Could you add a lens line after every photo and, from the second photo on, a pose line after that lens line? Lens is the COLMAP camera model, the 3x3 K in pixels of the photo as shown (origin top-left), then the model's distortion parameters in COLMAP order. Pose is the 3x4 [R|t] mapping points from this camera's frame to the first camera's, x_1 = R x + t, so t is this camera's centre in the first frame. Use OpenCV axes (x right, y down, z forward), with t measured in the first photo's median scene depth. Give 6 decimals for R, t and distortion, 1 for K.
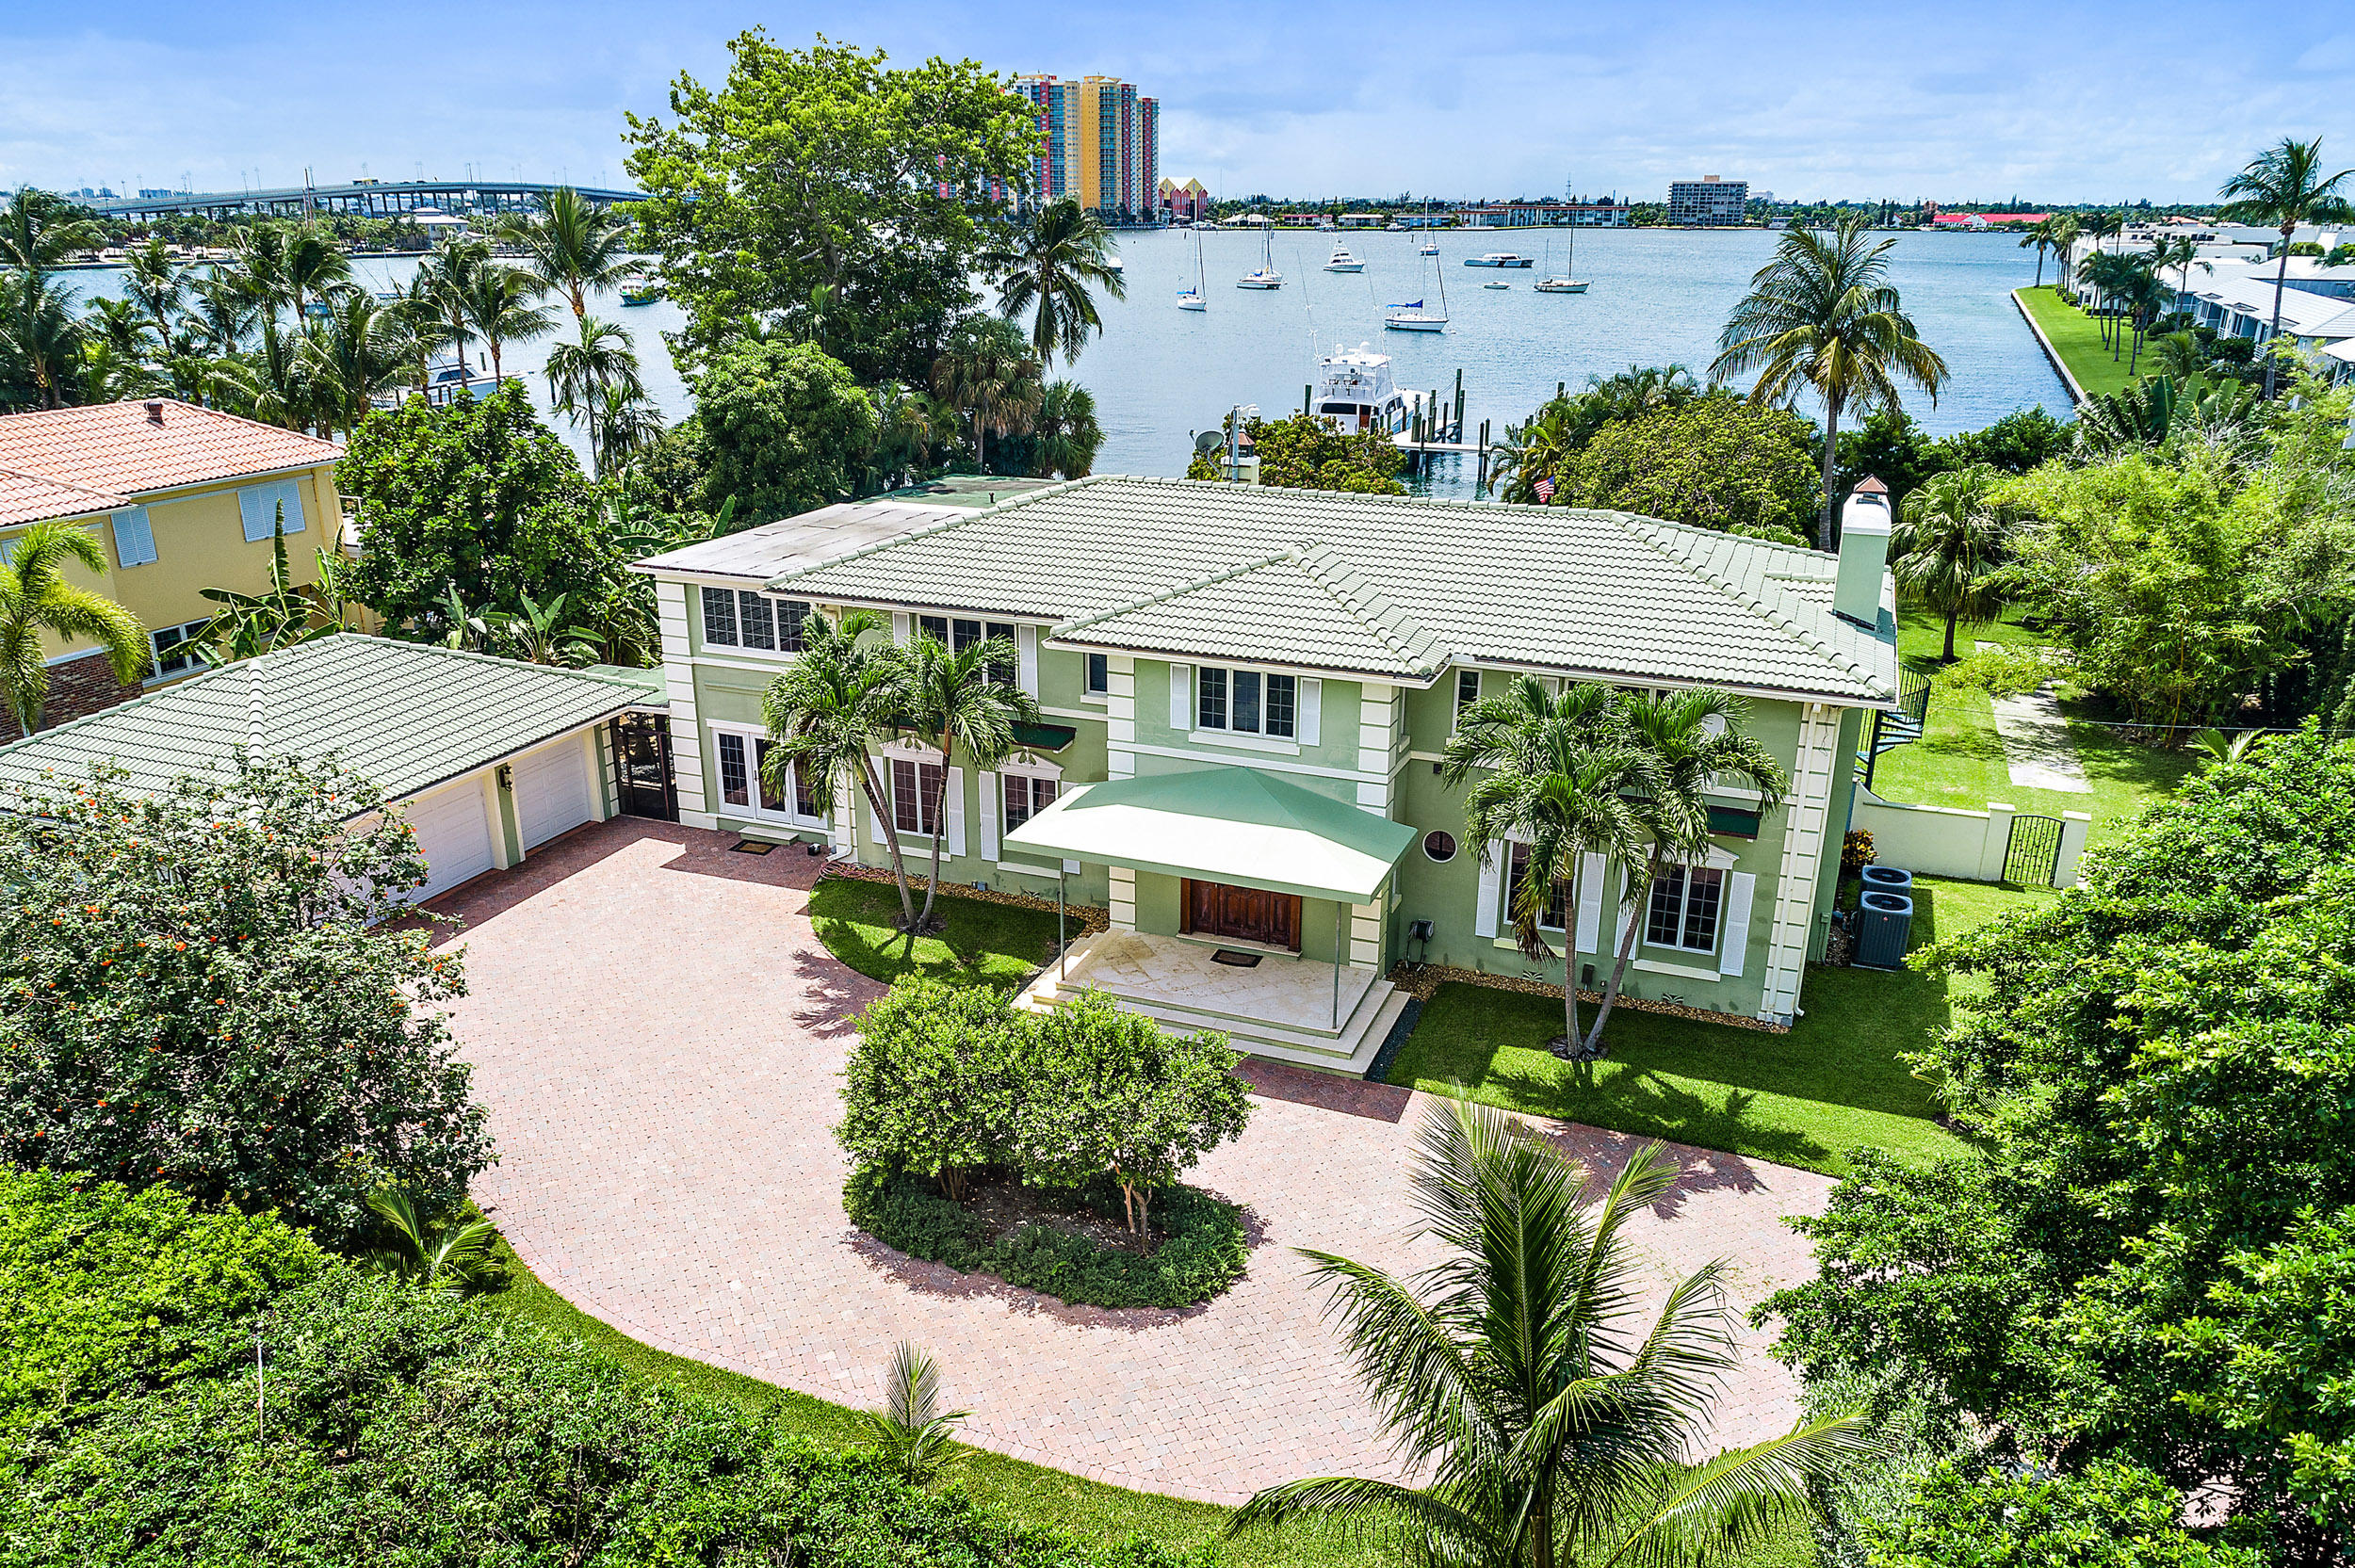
lens RADIAL K [[1609.7, 0, 1172.9], [0, 1609.7, 773.7], [0, 0, 1]] dist [-0.007356, 0.004685]
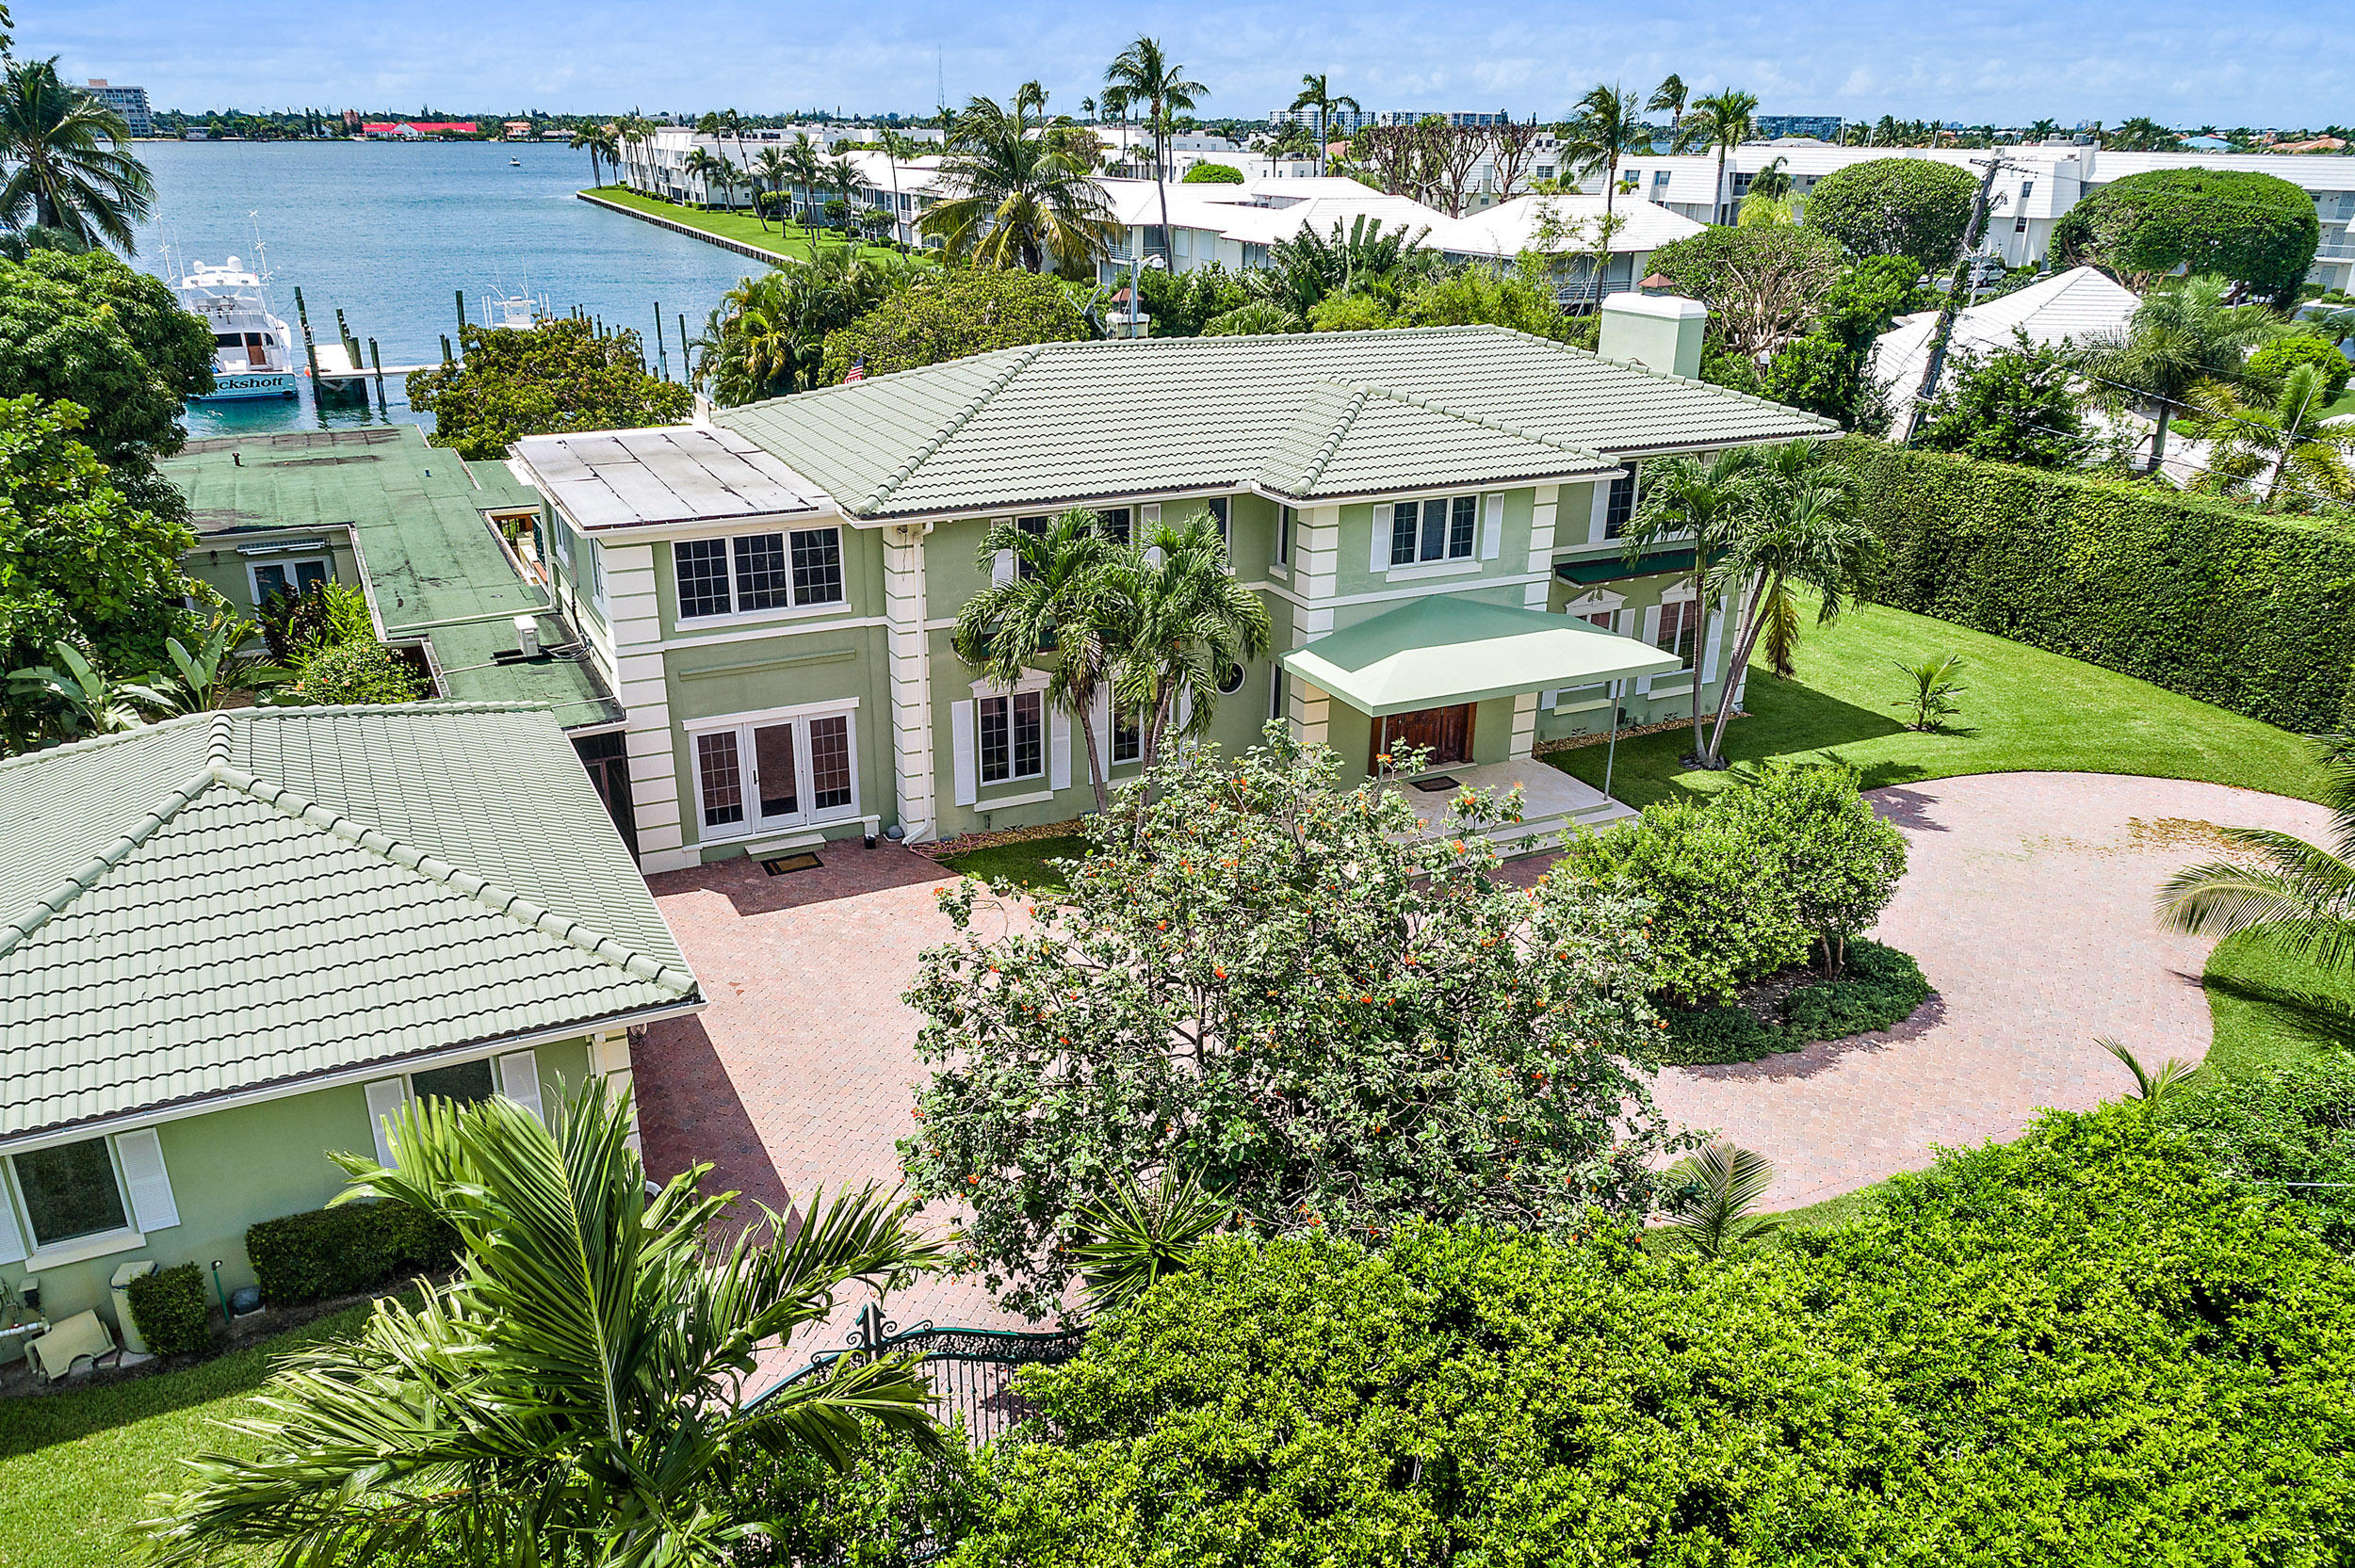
lens RADIAL K [[1609.7, 0, 1170.3], [0, 1609.7, 791.0], [0, 0, 1]] dist [-0.007356, 0.004685]
pose [[0.697879, -0.272649, 0.662289, -0.781597], [0.232173, 0.960894, 0.150927, -0.077493], [-0.677540, 0.048437, 0.733889, 0.372505]]
